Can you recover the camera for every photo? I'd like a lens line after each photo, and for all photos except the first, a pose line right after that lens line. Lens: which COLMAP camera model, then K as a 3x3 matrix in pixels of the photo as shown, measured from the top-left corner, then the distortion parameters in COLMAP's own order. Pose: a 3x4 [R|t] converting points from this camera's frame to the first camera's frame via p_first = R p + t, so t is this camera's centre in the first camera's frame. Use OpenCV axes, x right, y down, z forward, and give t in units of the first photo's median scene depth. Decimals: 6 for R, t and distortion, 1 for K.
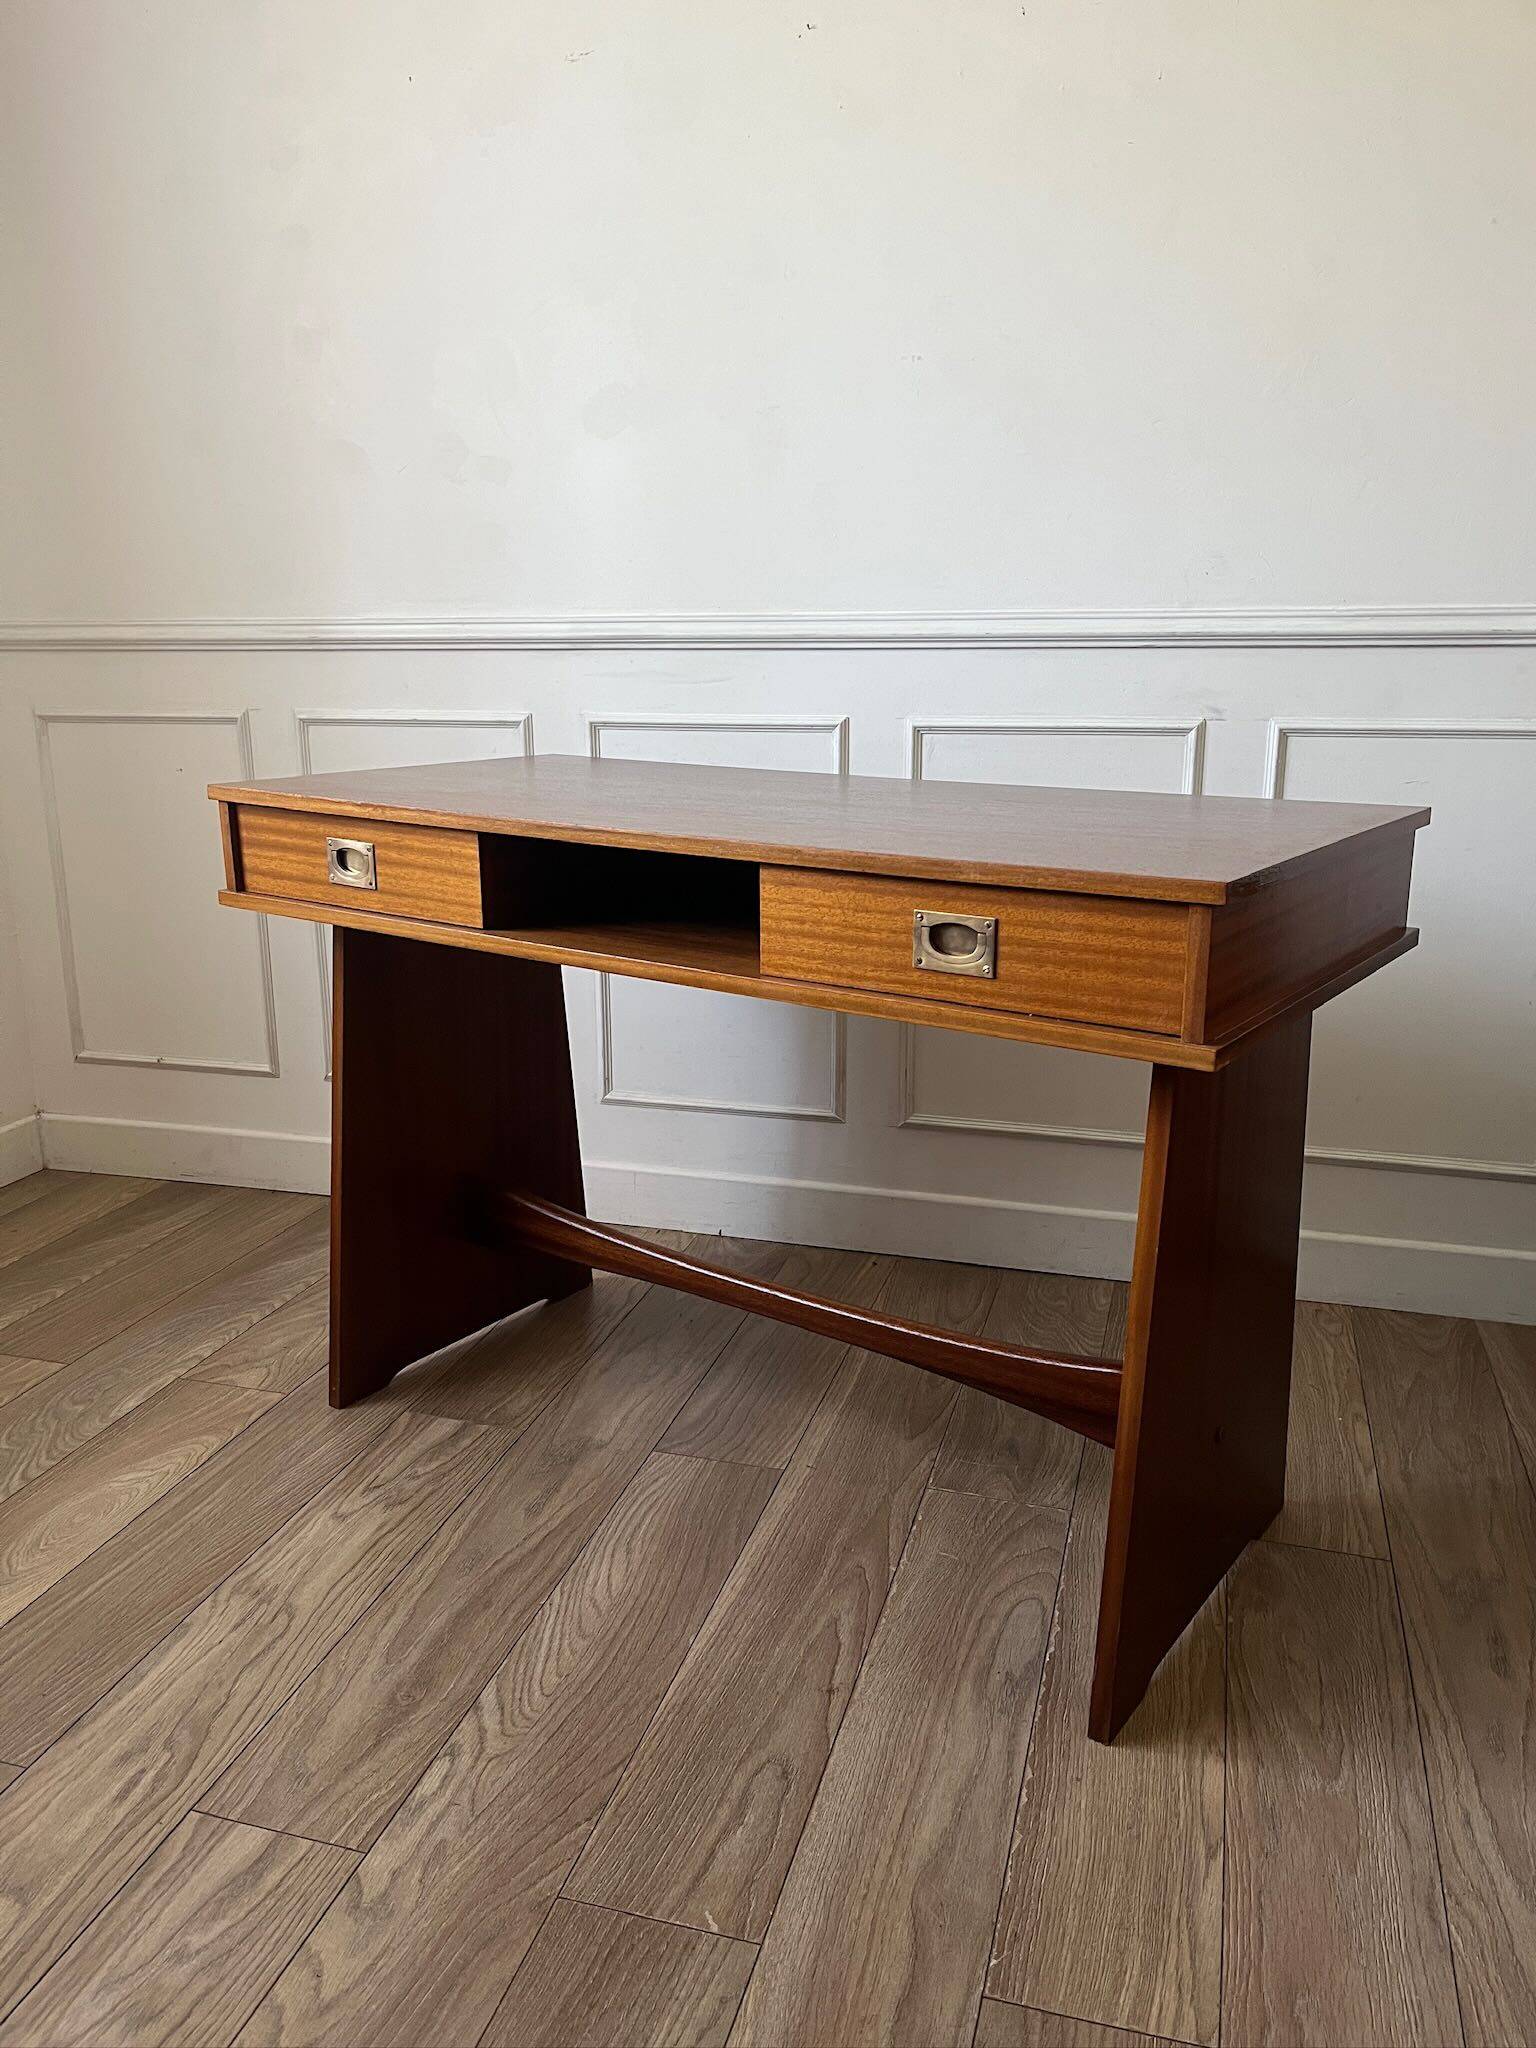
lens RADIAL K [[1566.4, 0, 760.0], [0, 1566.4, 1038.4], [0, 0, 1]] dist [0.056537, -0.078405]
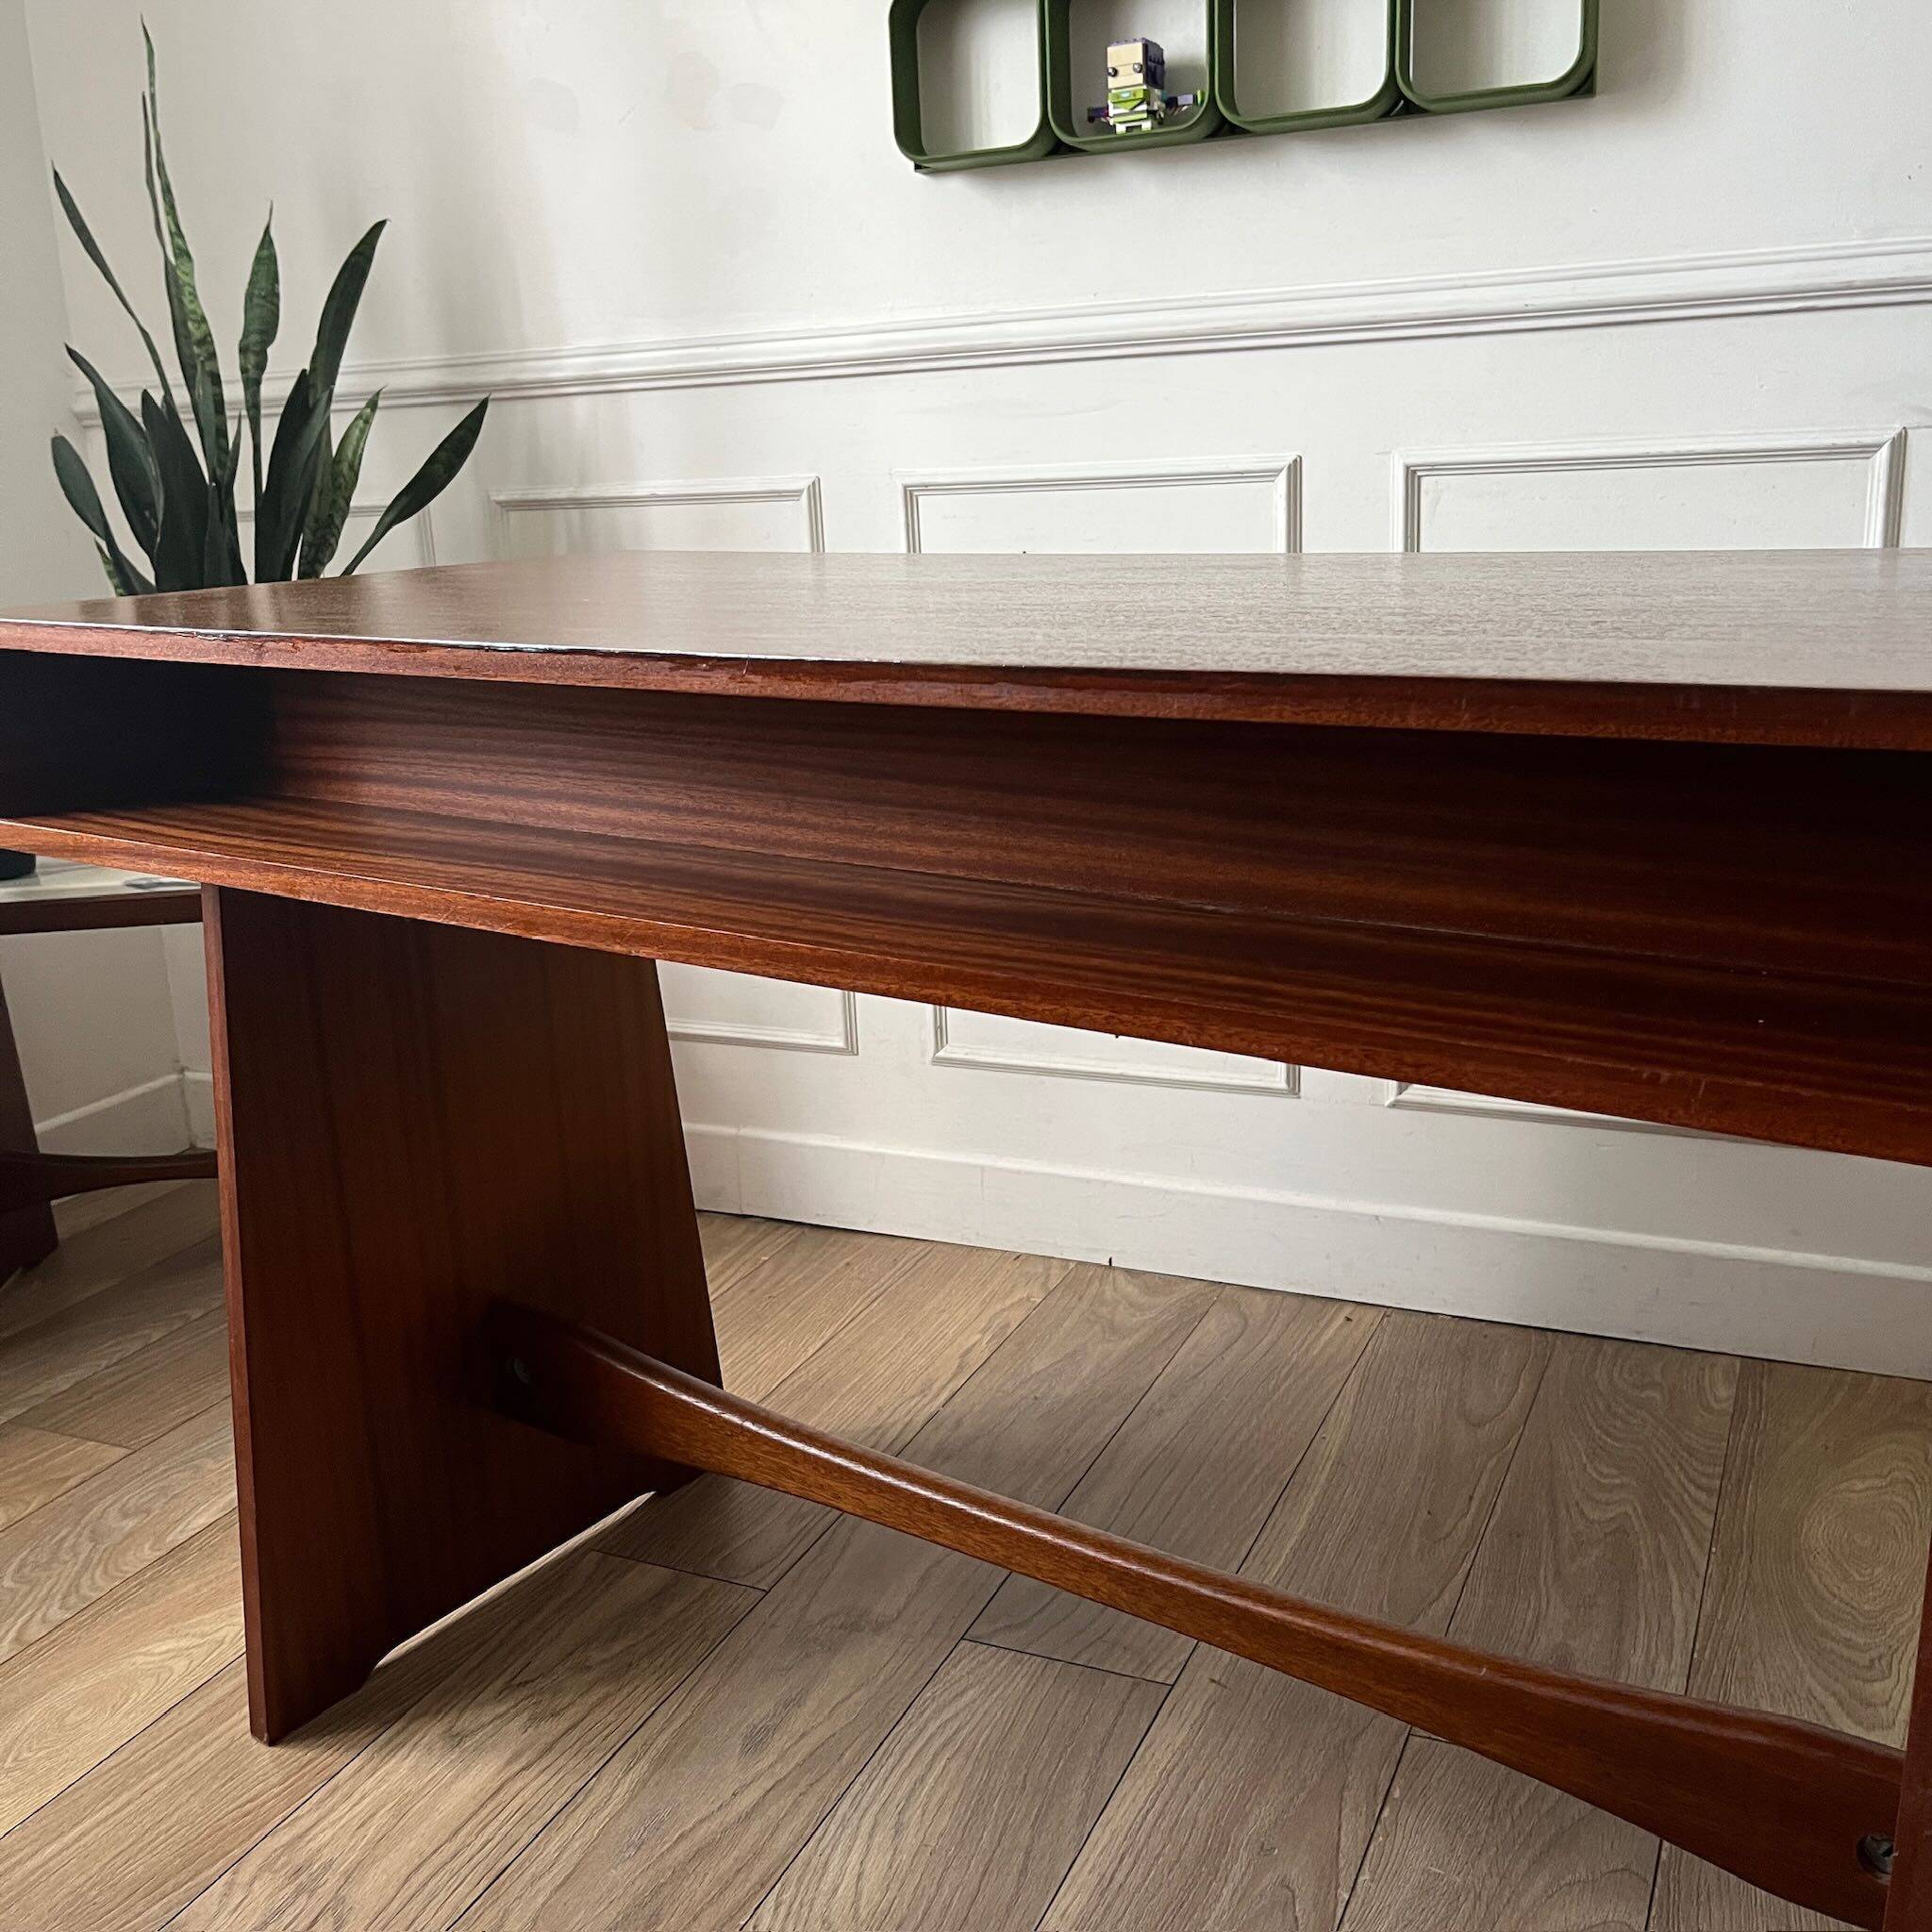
lens RADIAL K [[1981.6, 0, 959.2], [0, 1981.6, 982.0], [0, 0, 1]] dist [0.023236, 0.000000]
pose [[0.988837, -0.002262, -0.148986, 0.053893], [0.004486, 0.999883, 0.014594, -0.008564], [0.148936, -0.015100, 0.988732, 0.260080]]
